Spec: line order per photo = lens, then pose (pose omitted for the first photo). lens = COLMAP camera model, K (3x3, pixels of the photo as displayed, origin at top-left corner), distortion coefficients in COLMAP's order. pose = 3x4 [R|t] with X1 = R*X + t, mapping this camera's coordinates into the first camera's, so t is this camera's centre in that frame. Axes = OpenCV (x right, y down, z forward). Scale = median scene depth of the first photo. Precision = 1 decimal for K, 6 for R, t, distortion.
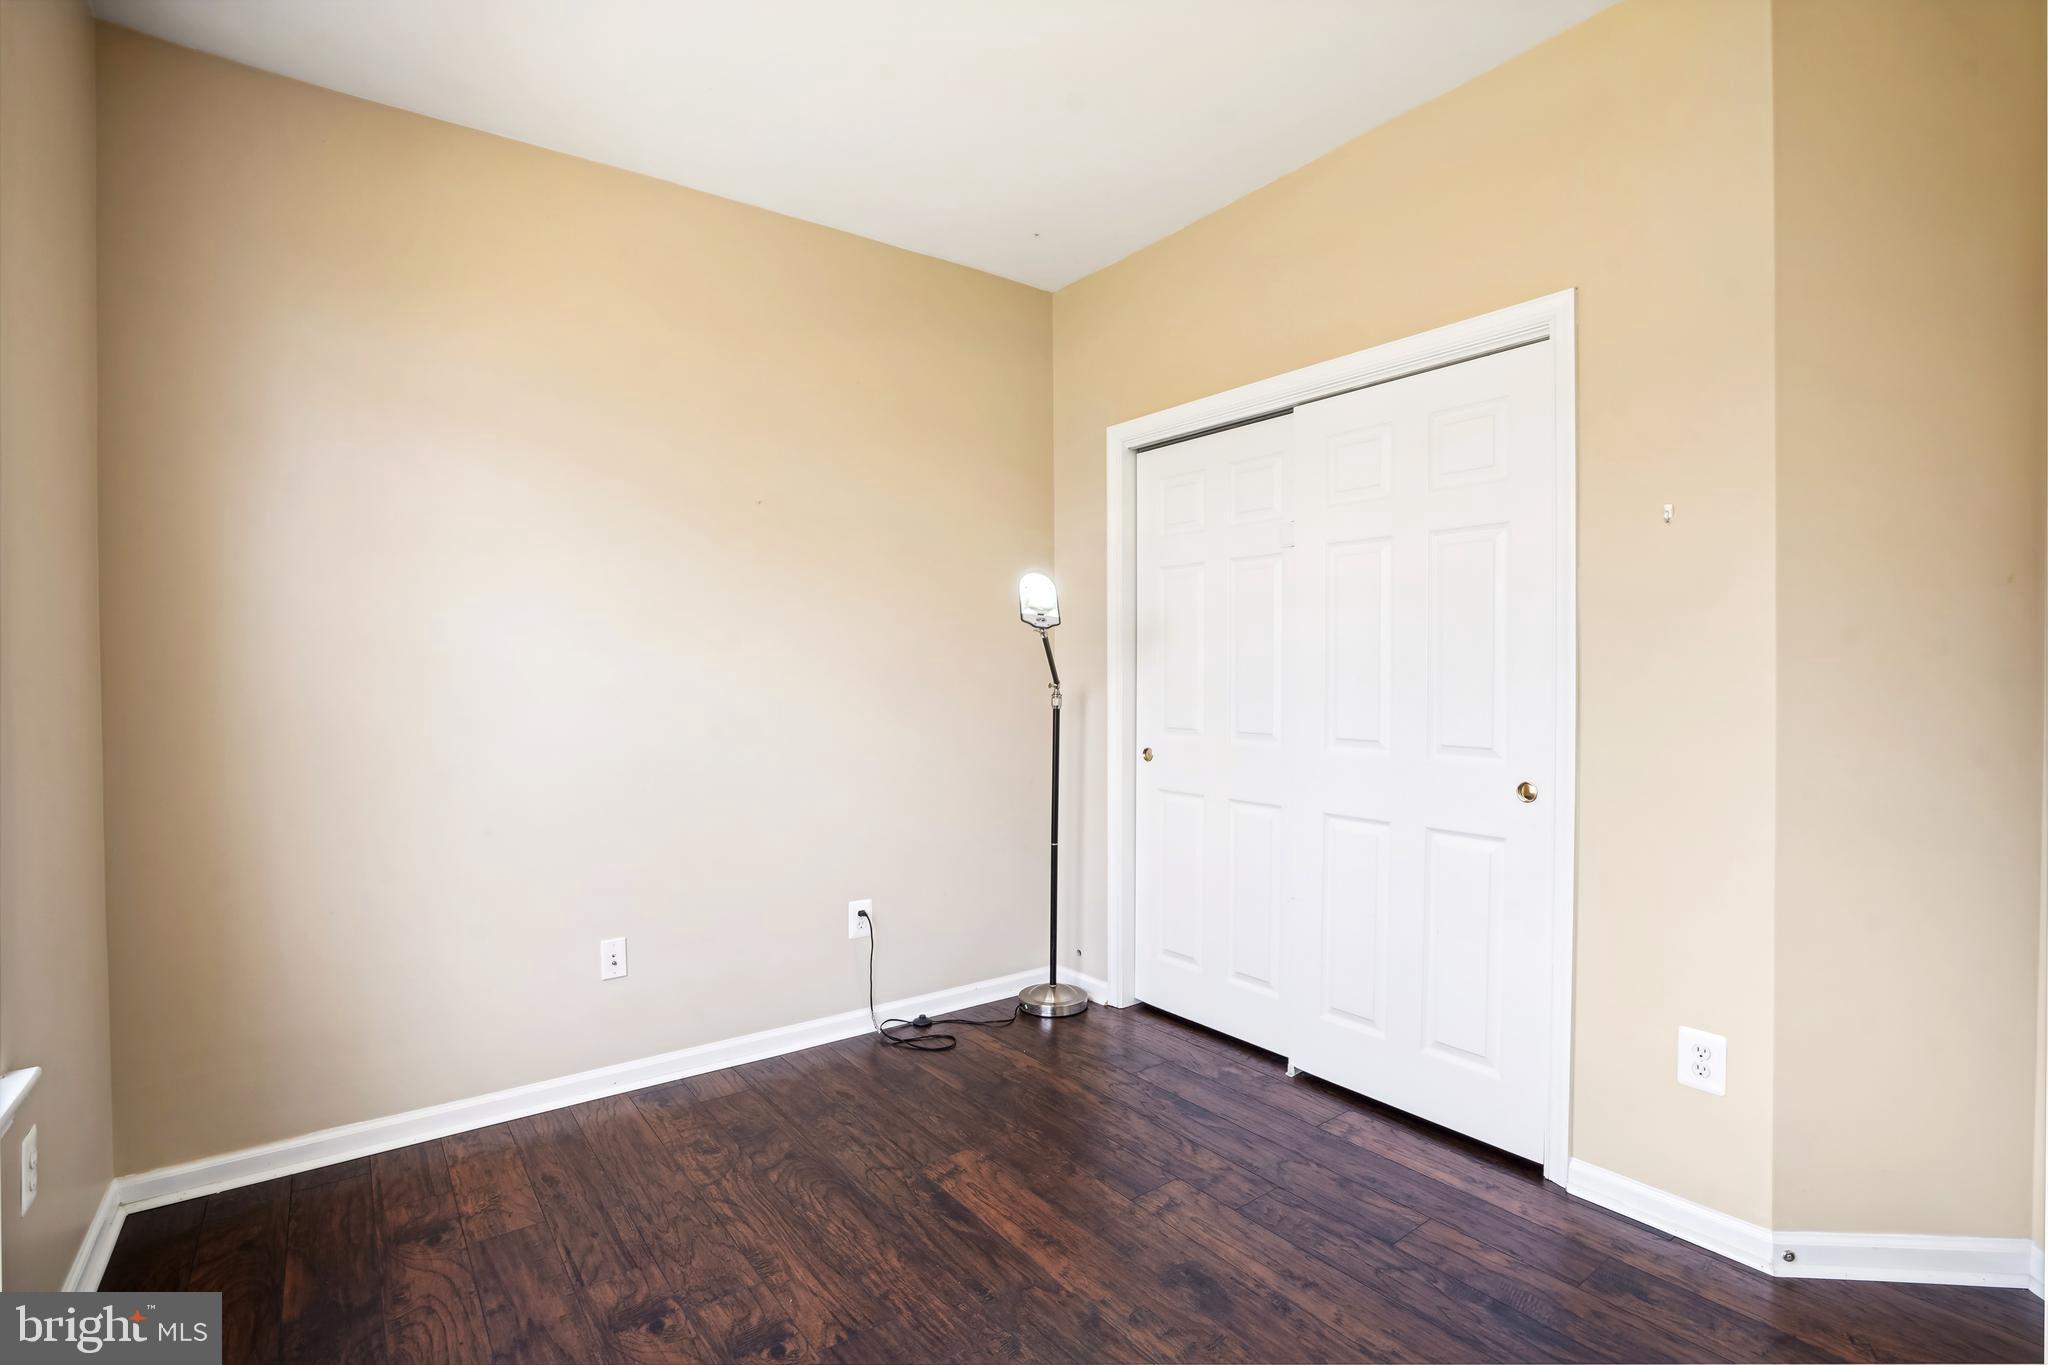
lens RADIAL K [[949.3, 0, 1012.4], [0, 949.3, 674.2], [0, 0, 1]] dist [-0.050513, 0.017062]
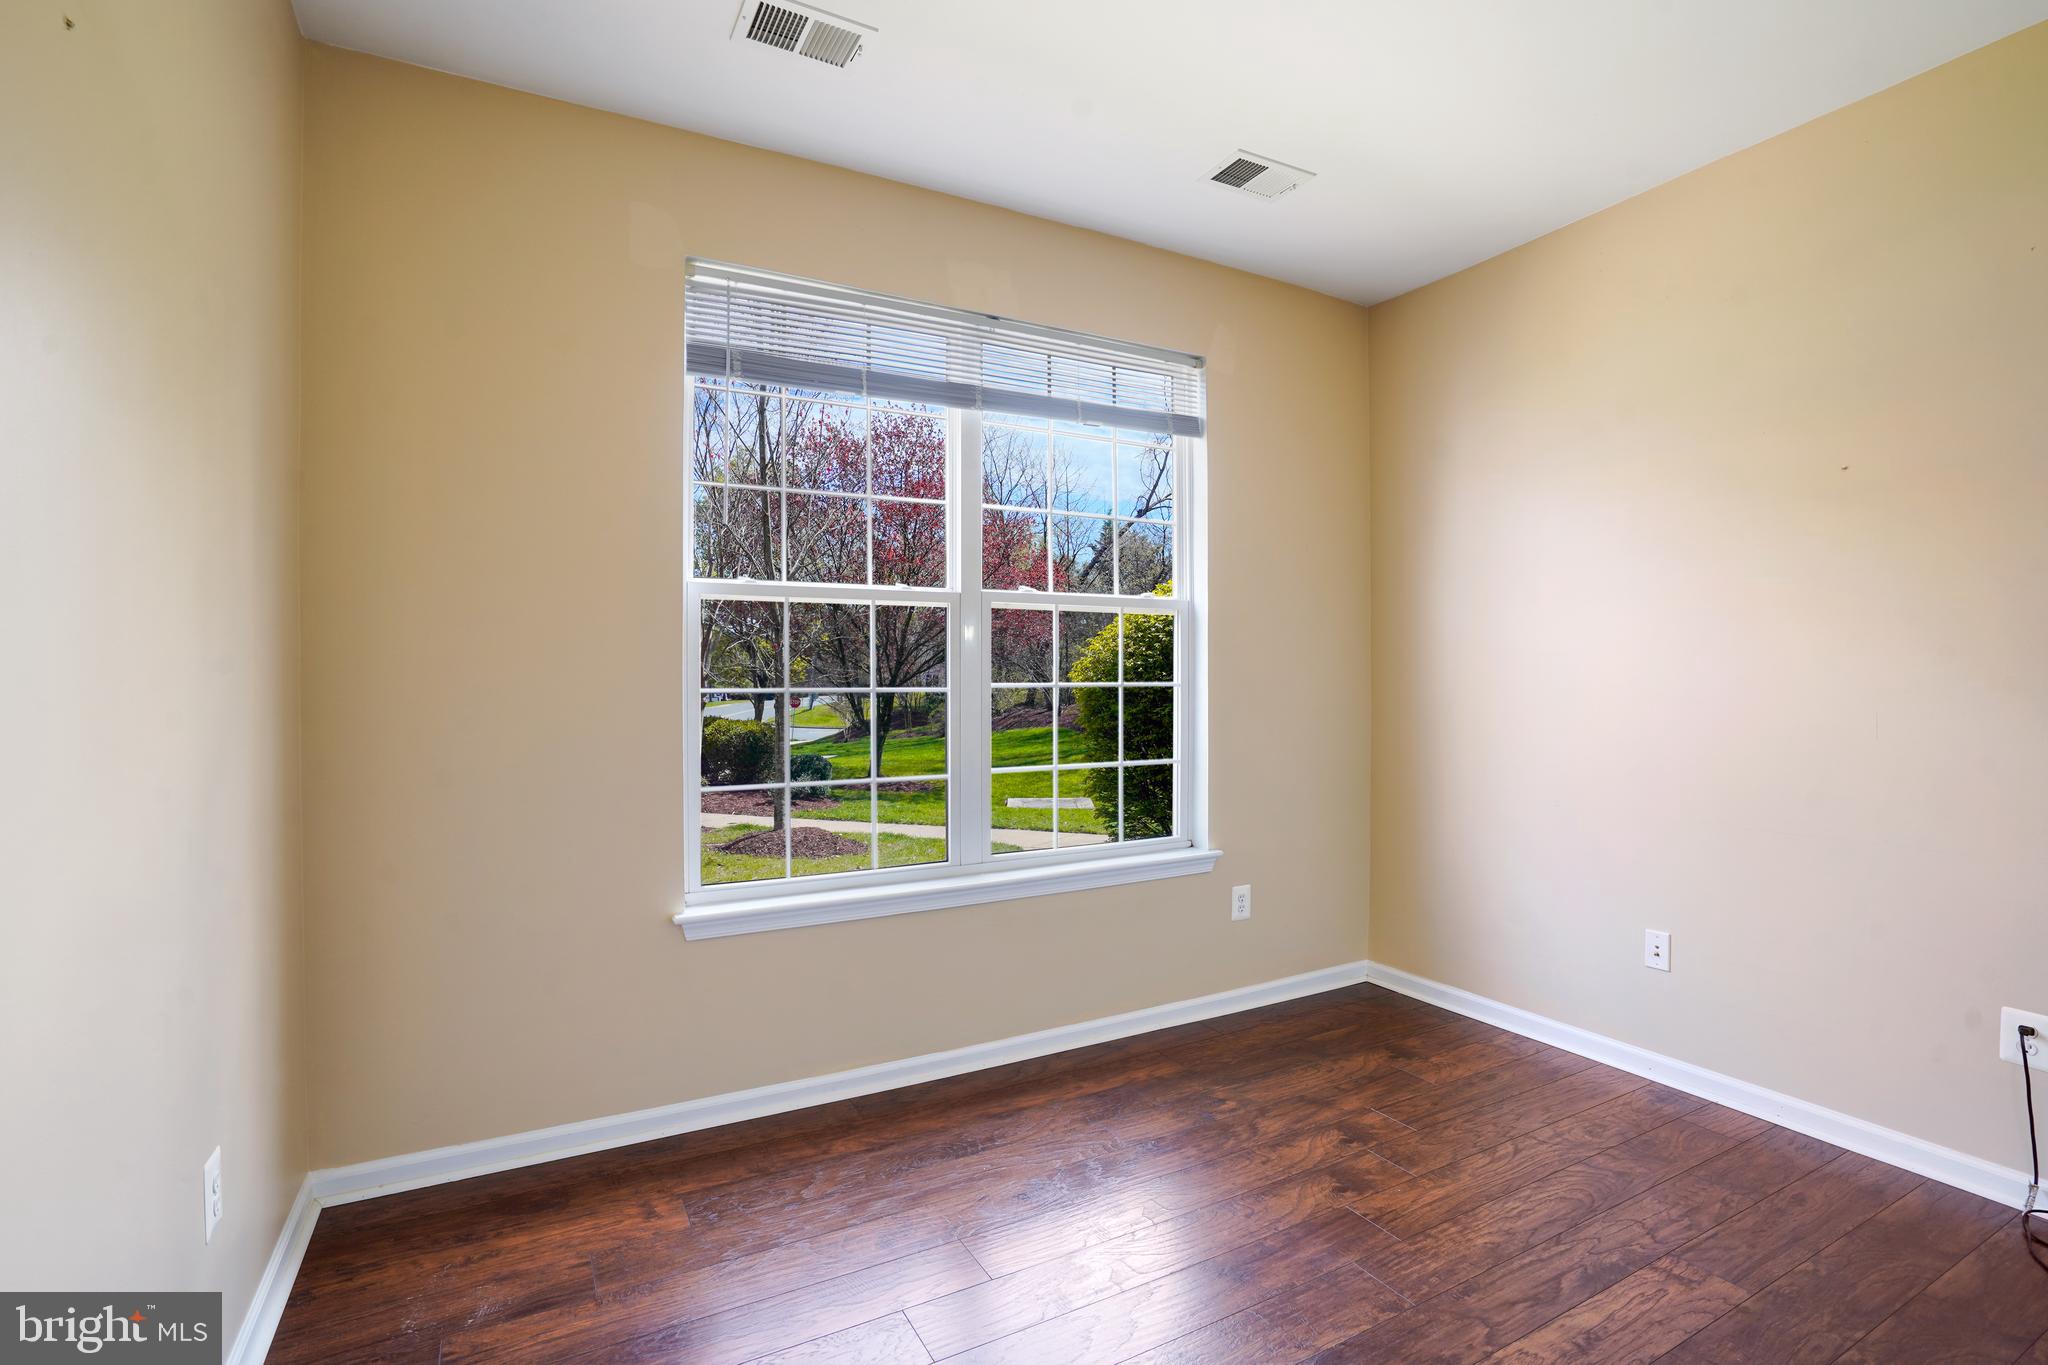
lens RADIAL K [[949.3, 0, 1012.4], [0, 949.3, 674.2], [0, 0, 1]] dist [-0.050513, 0.017062]
pose [[-0.152012, 0.003516, -0.988372, 0.840938], [0.003036, 0.999991, 0.003091, -0.006130], [0.988374, -0.002531, -0.152022, 0.552570]]
